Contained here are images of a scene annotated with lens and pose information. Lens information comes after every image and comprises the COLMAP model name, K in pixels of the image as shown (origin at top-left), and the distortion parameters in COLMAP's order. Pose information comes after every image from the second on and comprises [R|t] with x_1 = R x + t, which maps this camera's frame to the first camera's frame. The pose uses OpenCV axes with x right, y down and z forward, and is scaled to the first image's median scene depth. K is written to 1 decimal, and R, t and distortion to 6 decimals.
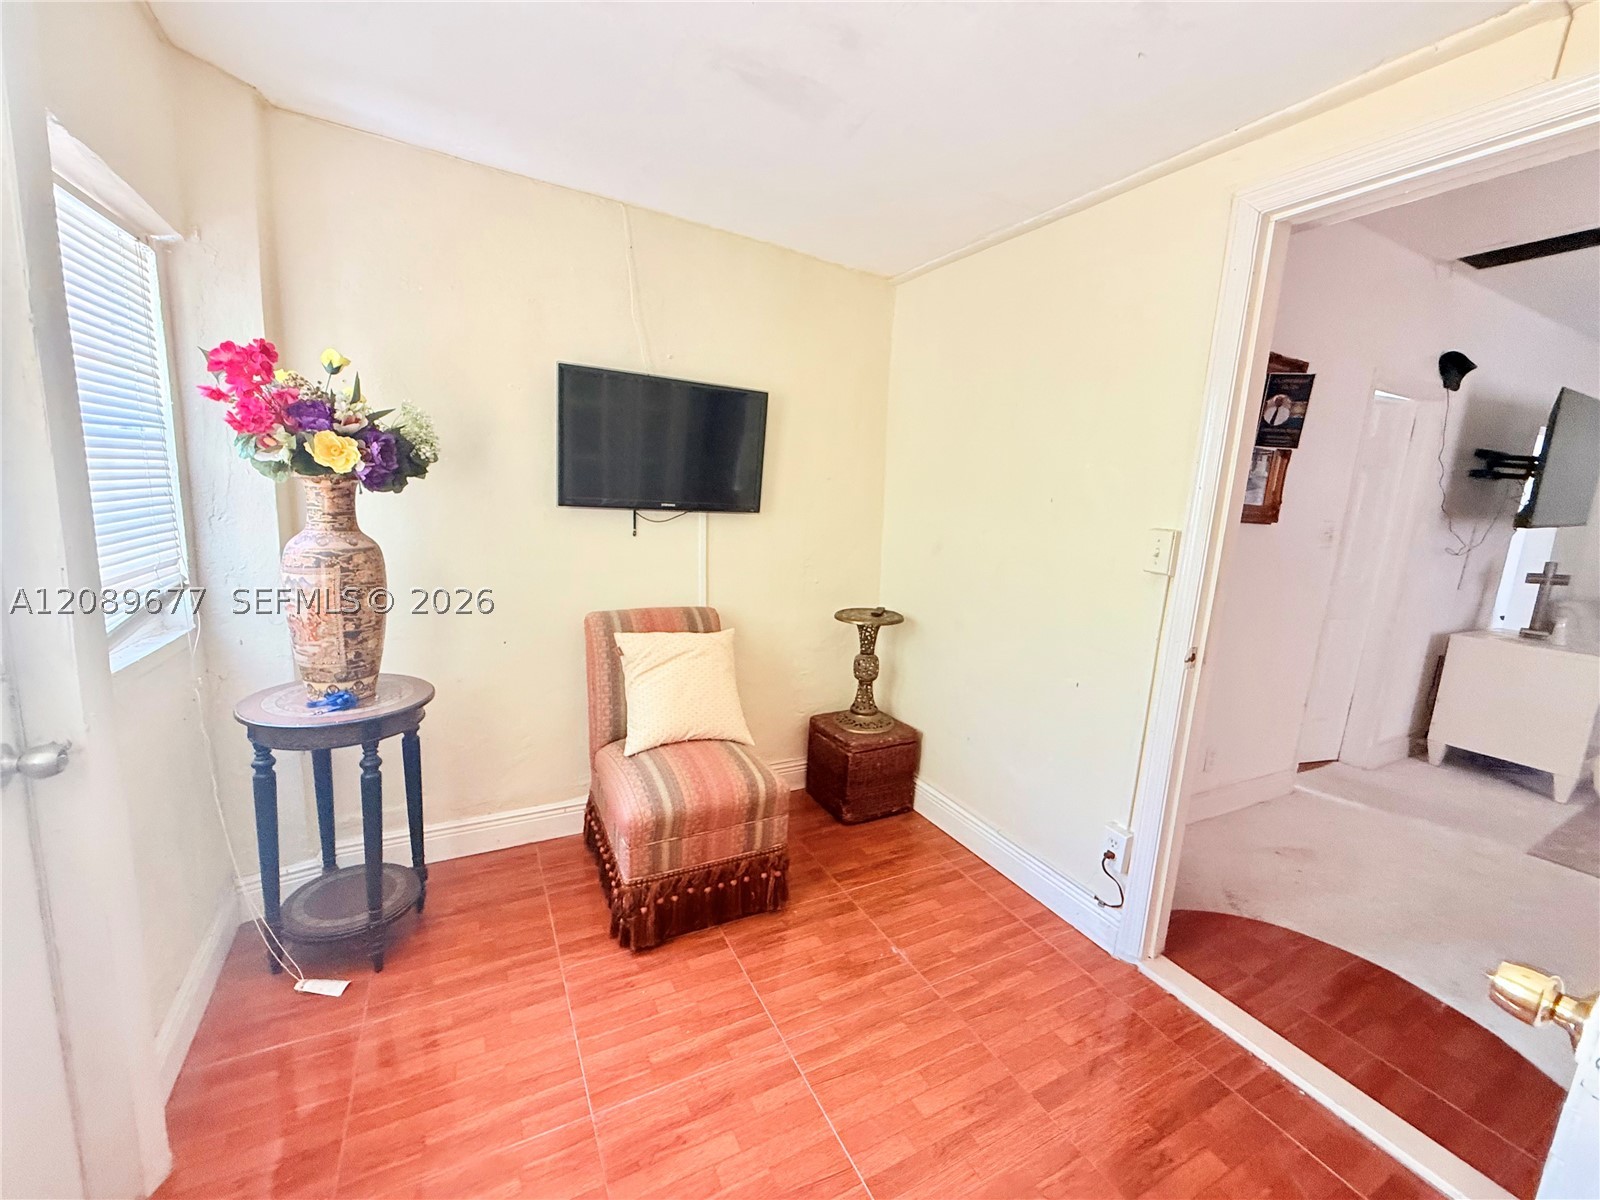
lens RADIAL K [[640.8, 0, 802.1], [0, 640.8, 601.0], [0, 0, 1]] dist [-0.000016, 0.000034]
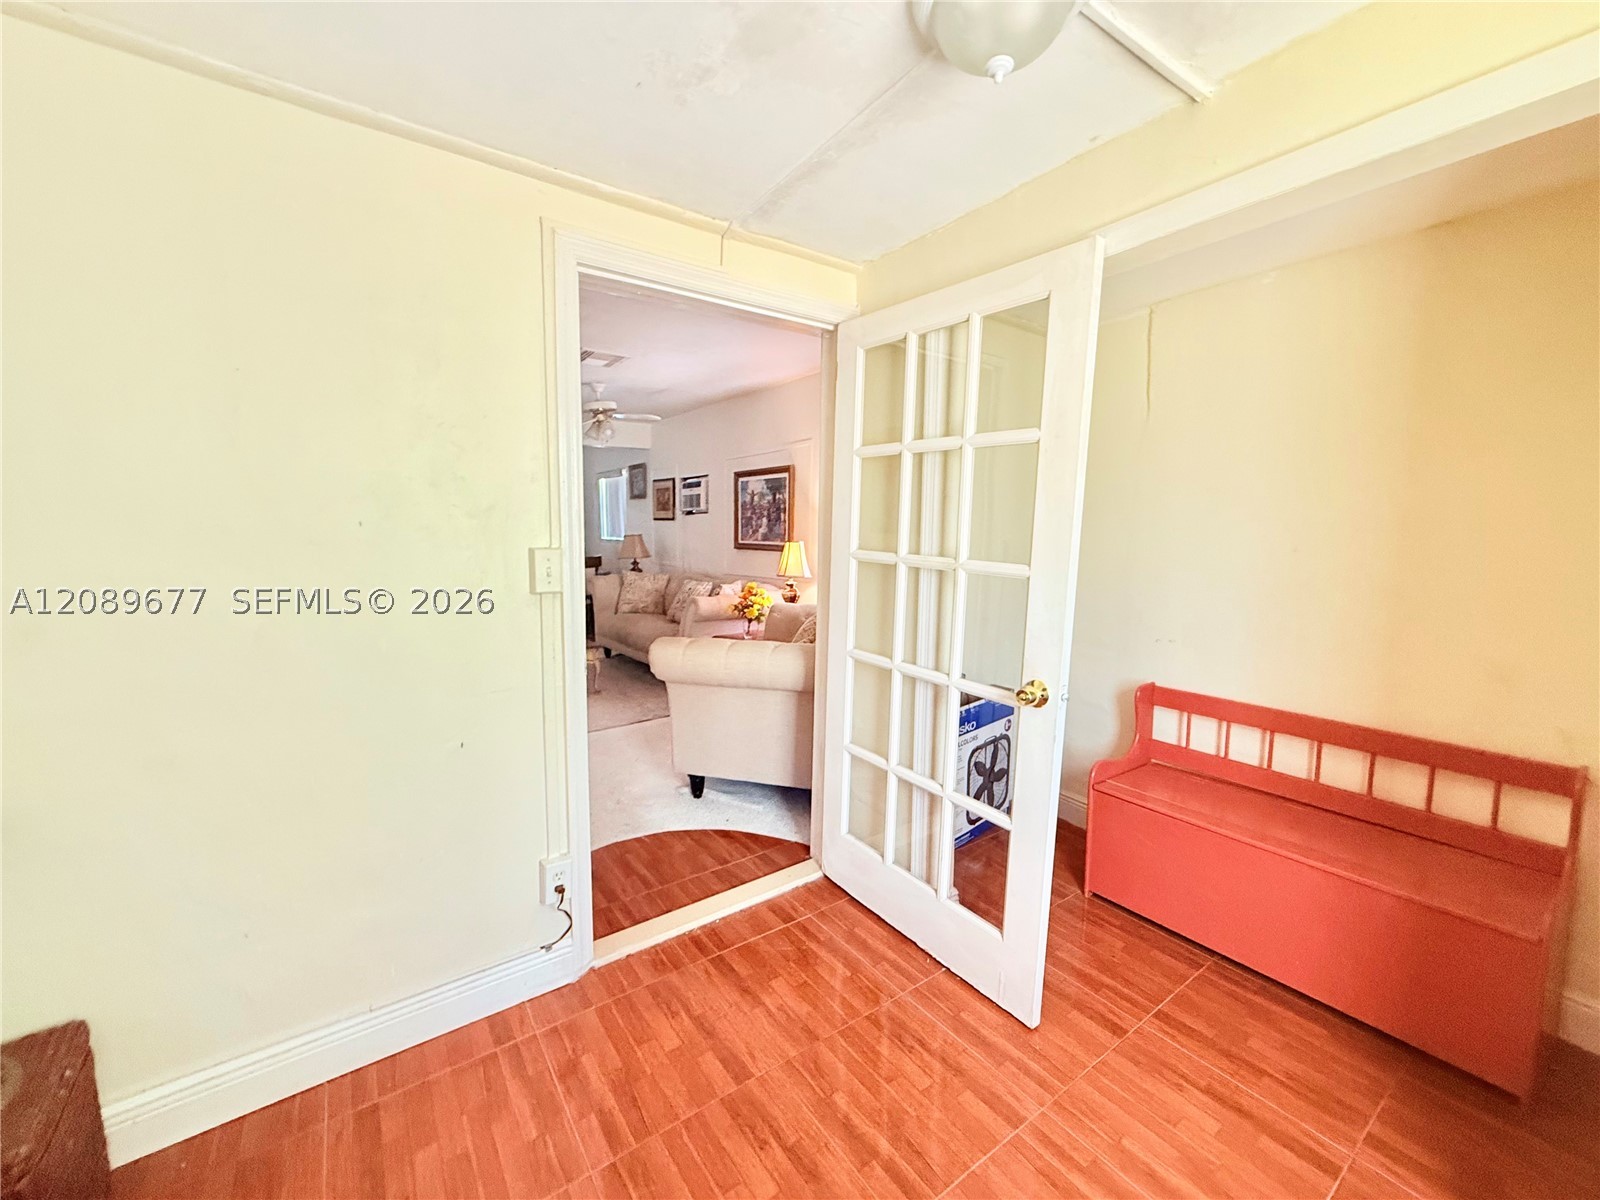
lens RADIAL K [[640.8, 0, 802.1], [0, 640.8, 601.0], [0, 0, 1]] dist [-0.000016, 0.000034]
pose [[-0.135869, -0.198942, 0.970547, -0.463573], [0.134465, 0.966864, 0.217012, -0.207850], [-0.981559, 0.159990, -0.104616, 0.744857]]
